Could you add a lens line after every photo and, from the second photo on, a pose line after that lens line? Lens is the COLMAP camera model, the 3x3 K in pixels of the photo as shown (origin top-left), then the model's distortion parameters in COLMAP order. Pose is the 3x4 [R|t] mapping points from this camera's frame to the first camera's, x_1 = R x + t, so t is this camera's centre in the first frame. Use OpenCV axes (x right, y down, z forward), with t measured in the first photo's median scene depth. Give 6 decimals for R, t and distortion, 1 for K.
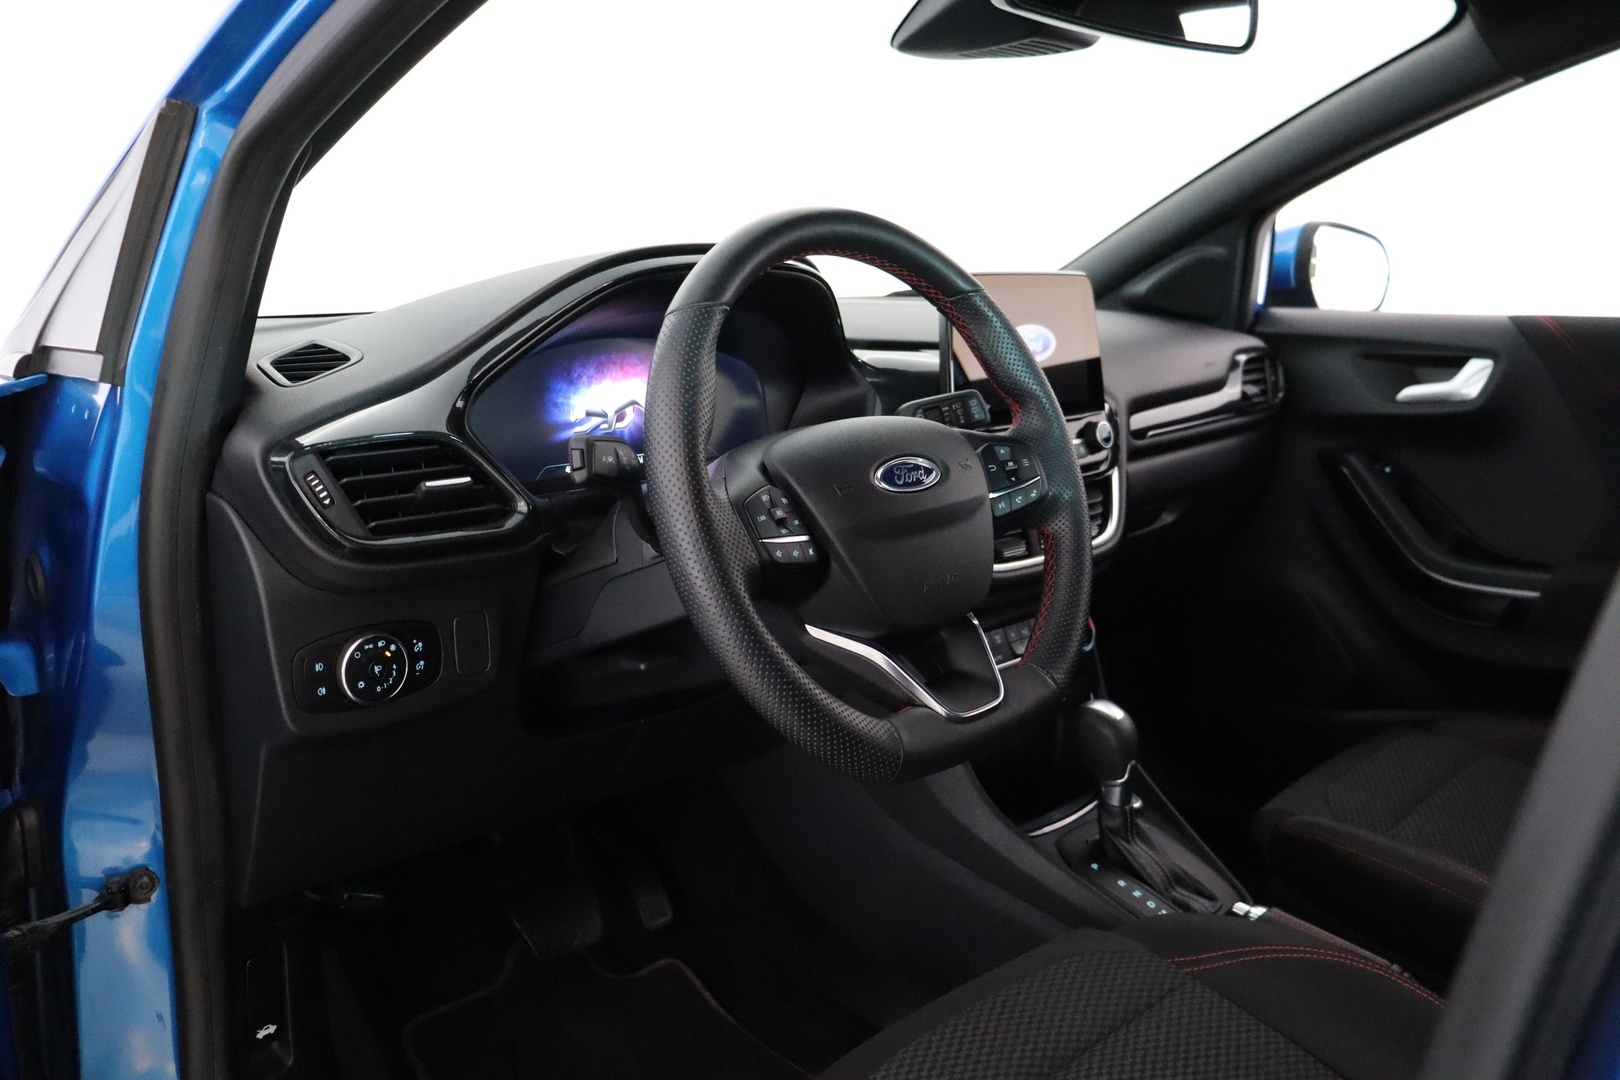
lens RADIAL K [[1444.3, 0, 810.0], [0, 1444.3, 540.0], [0, 0, 1]] dist [-0.011517, 0.004235]
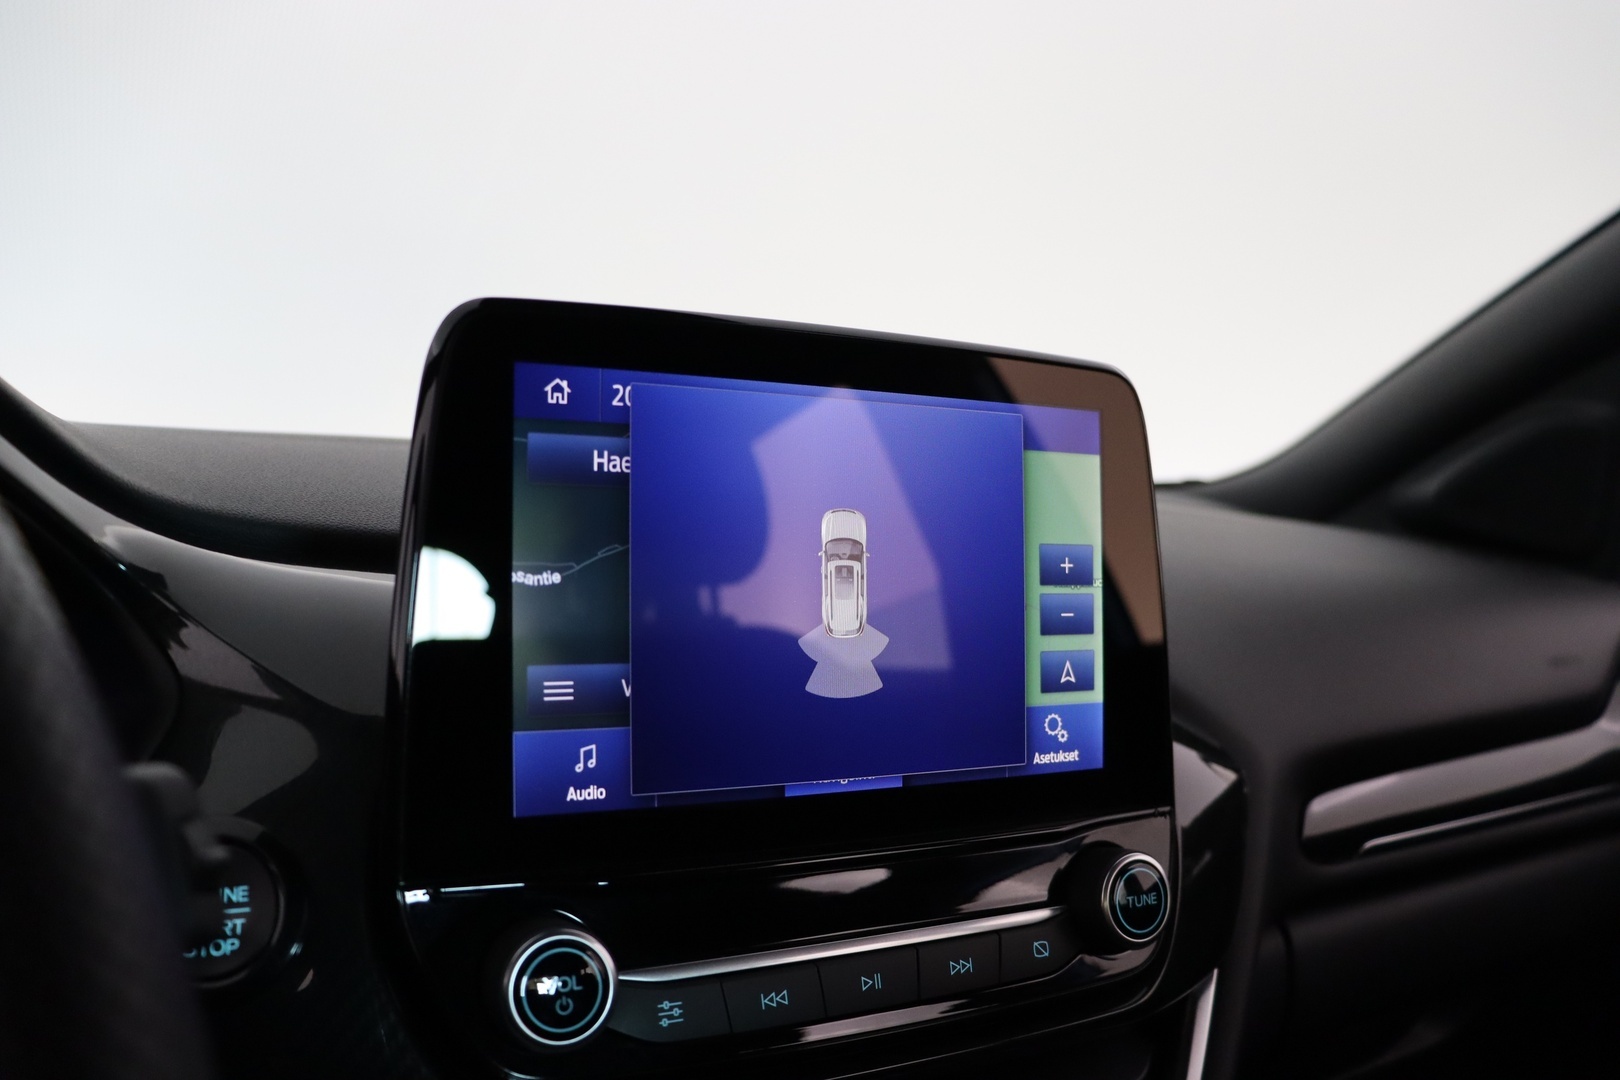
lens RADIAL K [[1444.3, 0, 810.0], [0, 1444.3, 540.0], [0, 0, 1]] dist [-0.011517, 0.004235]
pose [[0.970501, 0.076967, -0.228483, 0.173136], [-0.109392, 0.985086, -0.132815, -0.084251], [0.214853, 0.153891, 0.964446, 0.595575]]
